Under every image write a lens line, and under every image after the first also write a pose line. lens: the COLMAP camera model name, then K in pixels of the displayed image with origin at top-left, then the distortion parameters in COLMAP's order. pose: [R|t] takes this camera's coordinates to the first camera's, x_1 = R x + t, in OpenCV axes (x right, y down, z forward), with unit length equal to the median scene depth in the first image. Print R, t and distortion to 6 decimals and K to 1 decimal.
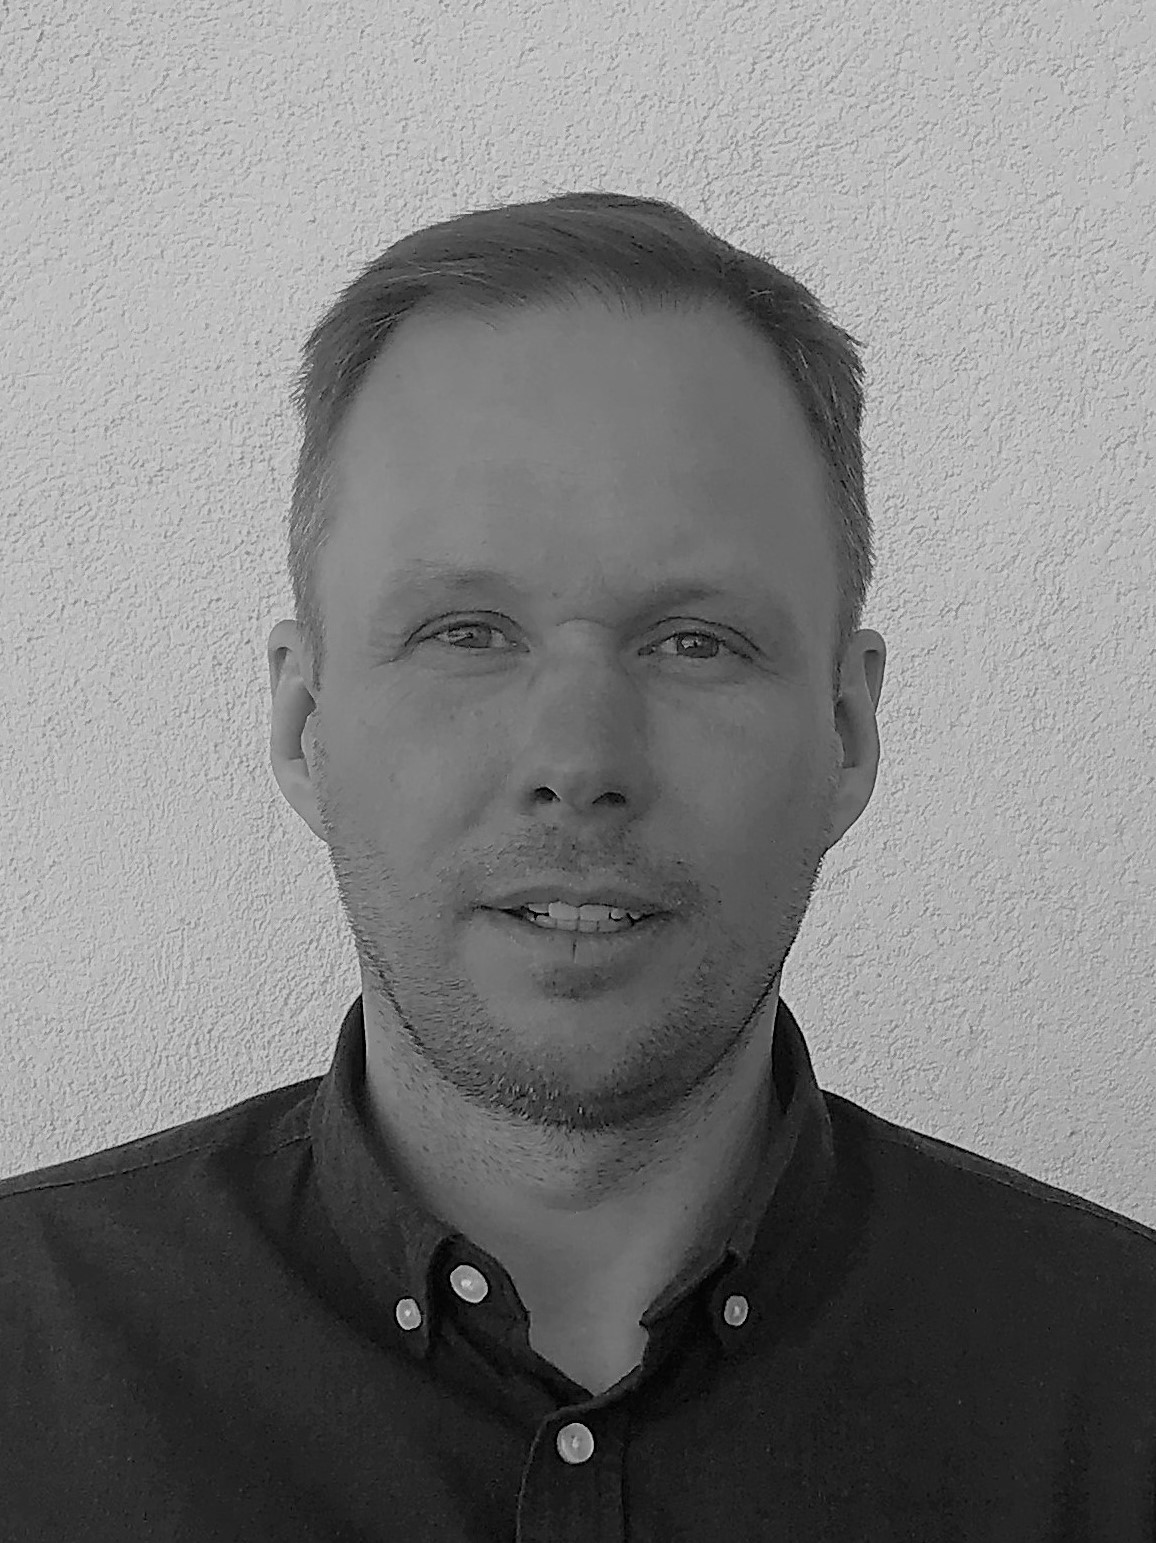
lens RADIAL K [[1259.5, 0, 585.8], [0, 1259.5, 756.2], [0, 0, 1]] dist [-0.021533, 0.015431]
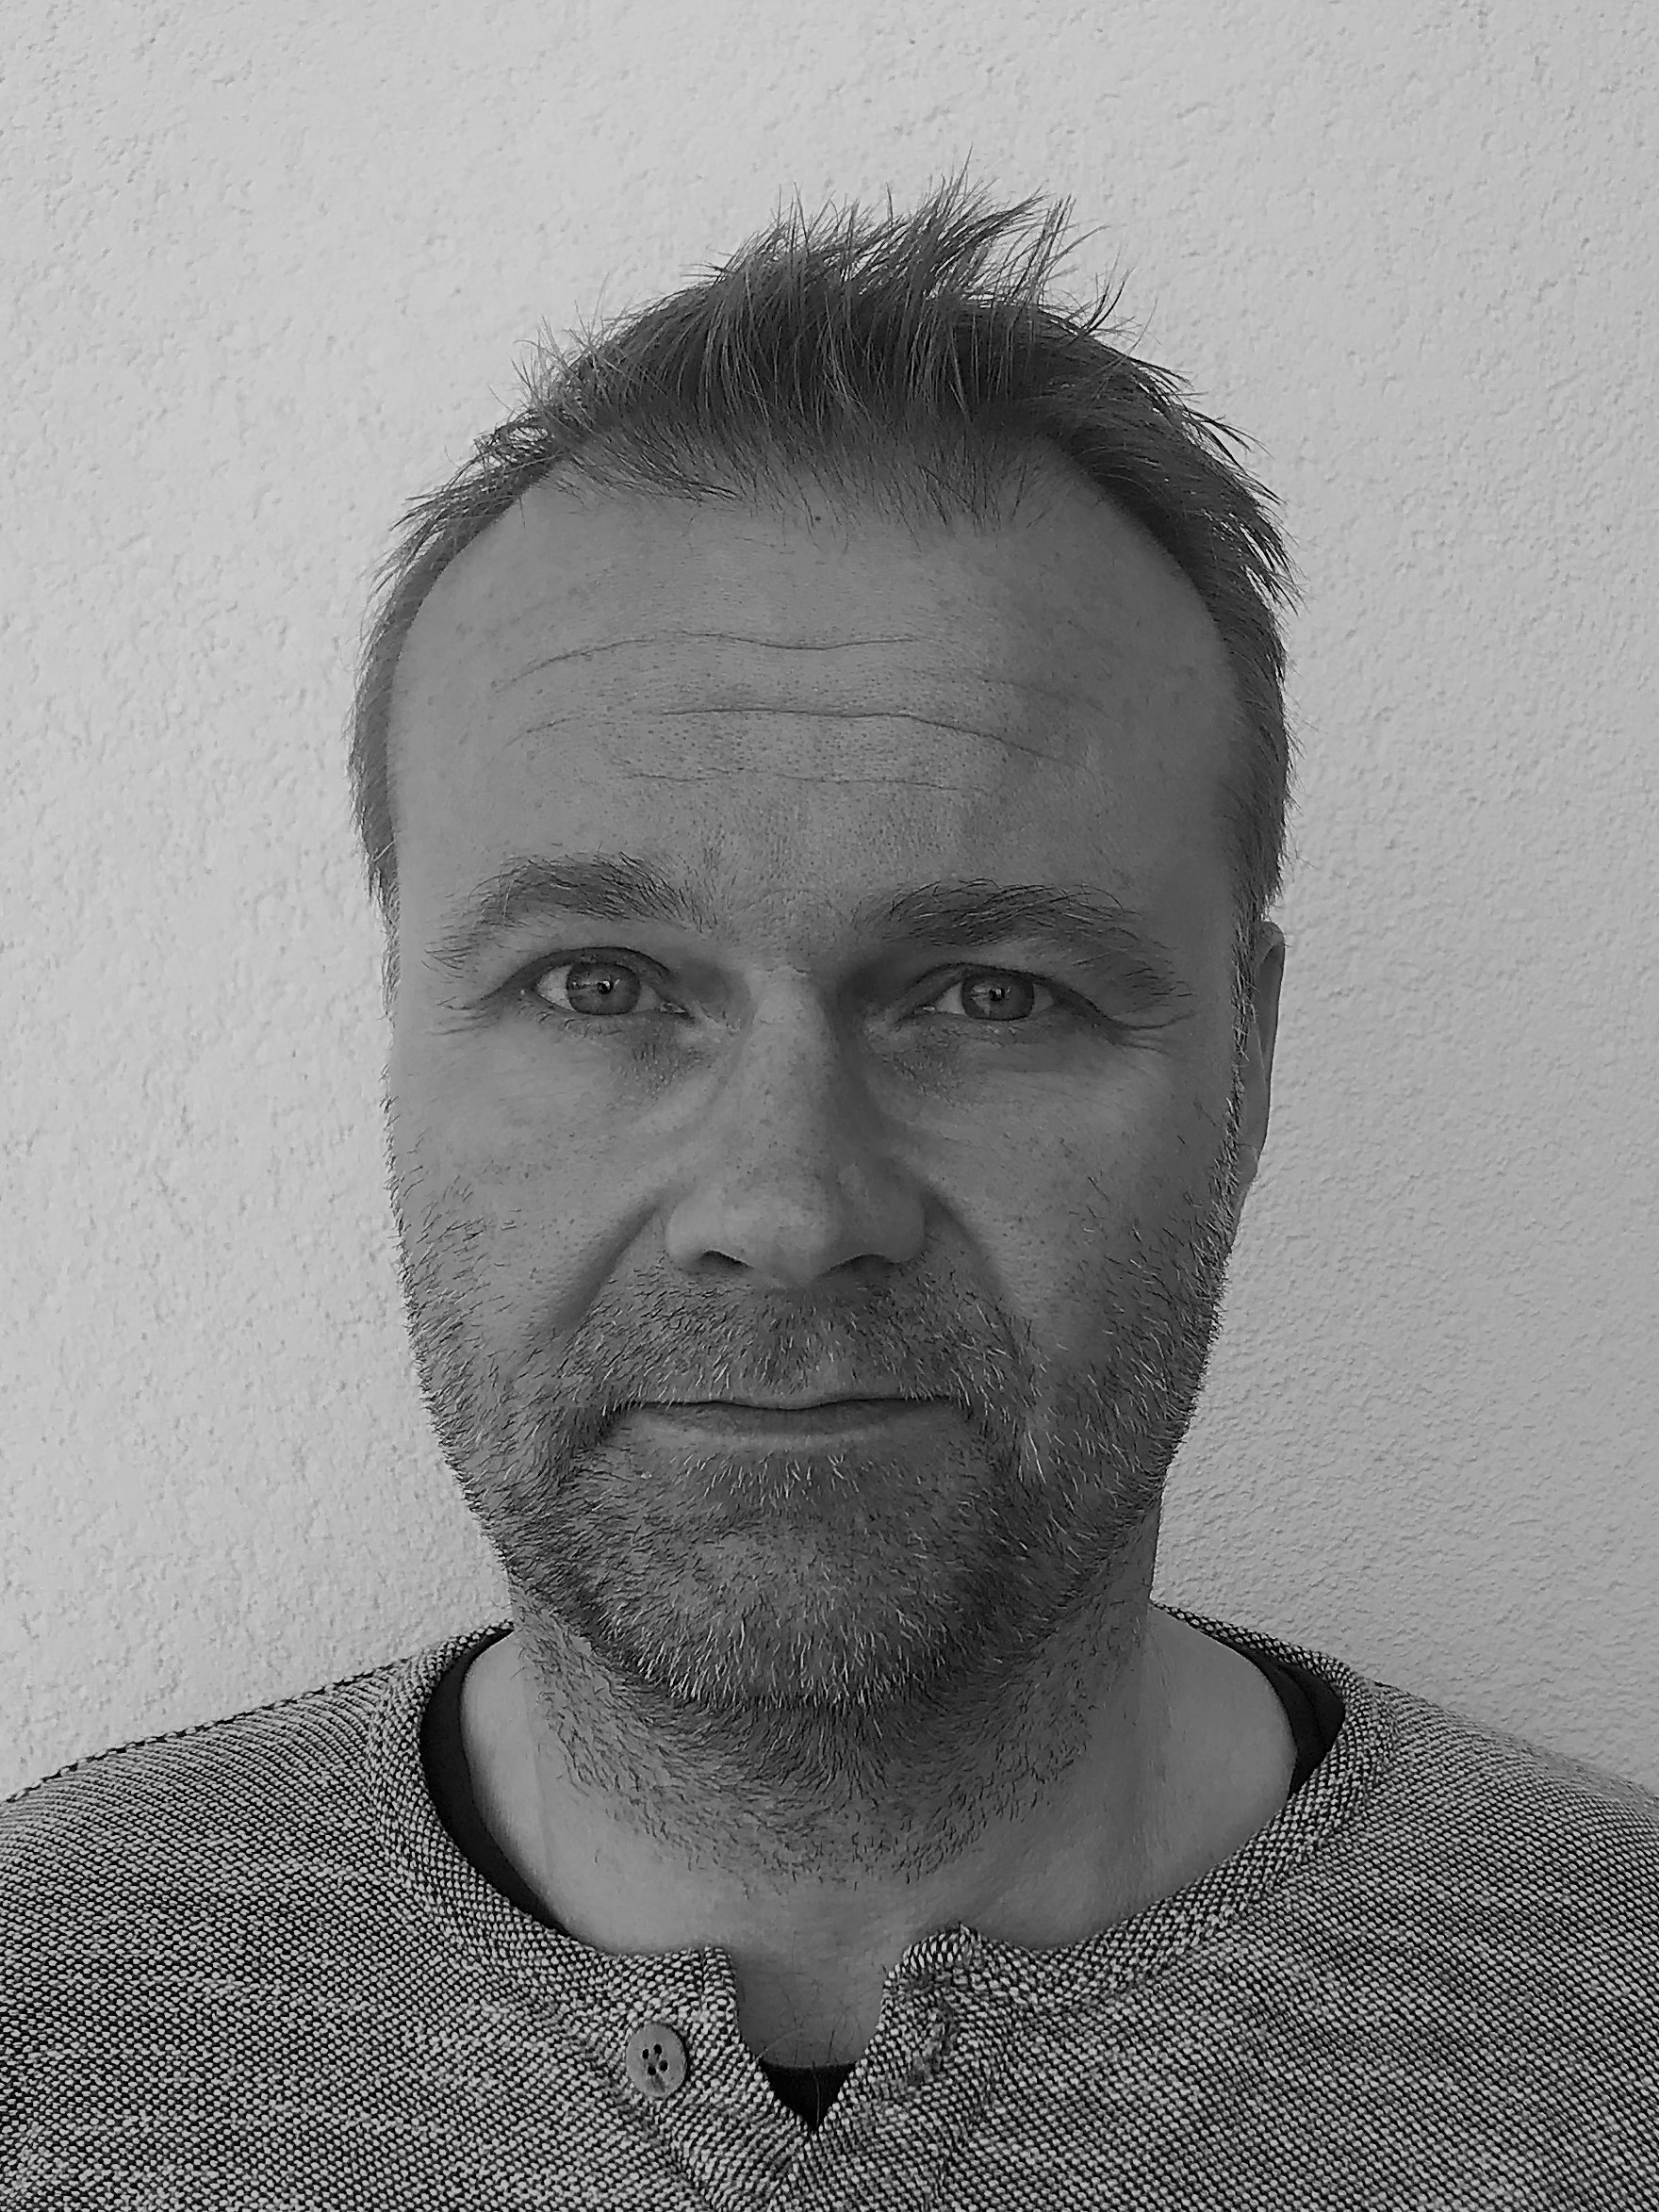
lens RADIAL K [[2071.4, 0, 823.1], [0, 2071.4, 1125.0], [0, 0, 1]] dist [0.009812, 0.000000]
pose [[0.999875, -0.015099, -0.004783, 0.720828], [0.014964, 0.999522, -0.027043, -0.088049], [0.005189, 0.026968, 0.999623, -0.117226]]
